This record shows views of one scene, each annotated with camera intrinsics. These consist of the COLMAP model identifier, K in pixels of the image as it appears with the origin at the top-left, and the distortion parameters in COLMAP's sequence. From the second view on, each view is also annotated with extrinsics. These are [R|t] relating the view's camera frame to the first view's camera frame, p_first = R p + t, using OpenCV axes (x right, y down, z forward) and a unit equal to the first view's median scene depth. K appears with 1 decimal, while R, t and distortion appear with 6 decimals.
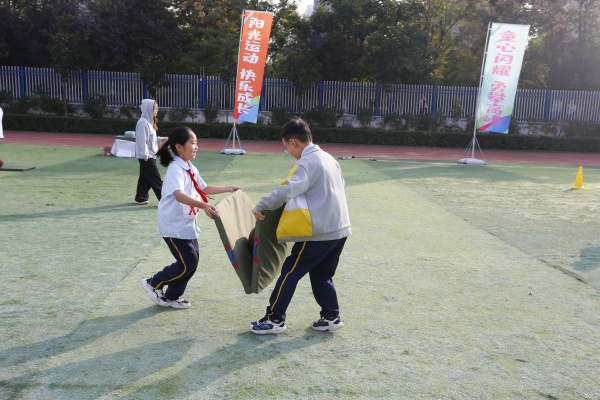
lens RADIAL K [[568.7, 0, 300.5], [0, 568.7, 203.2], [0, 0, 1]] dist [0.046888, 0.000000]
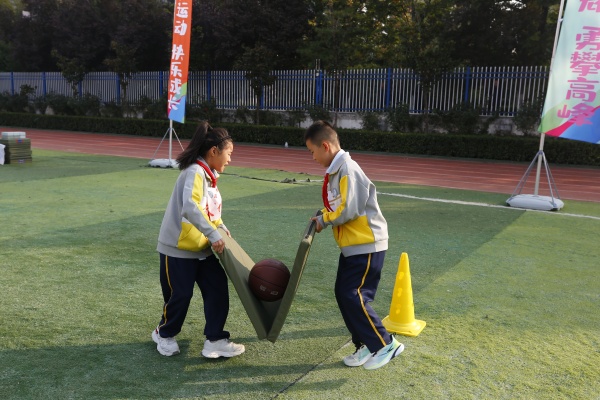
lens RADIAL K [[568.7, 0, 298.5], [0, 568.7, 201.5], [0, 0, 1]] dist [0.046888, 0.000000]
pose [[0.827433, 0.073402, -0.556747, 0.278721], [-0.086334, 0.996262, 0.003039, -0.040323], [0.554889, 0.045552, 0.830676, 0.342469]]
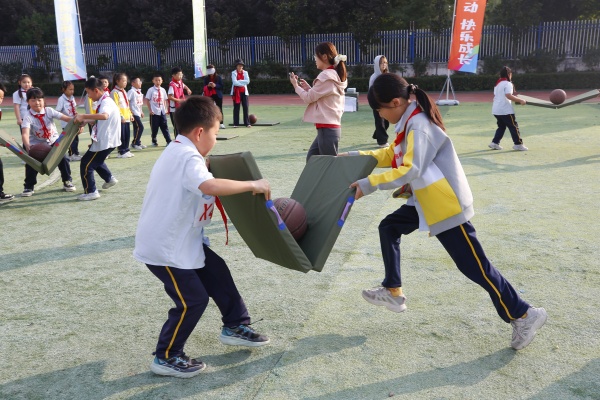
lens RADIAL K [[568.7, 0, 298.7], [0, 568.7, 201.7], [0, 0, 1]] dist [0.046888, 0.000000]
pose [[0.939766, 0.014482, -0.341512, -0.010341], [0.010389, 0.997430, 0.070884, 0.007685], [0.341661, -0.070162, 0.937201, -0.043563]]
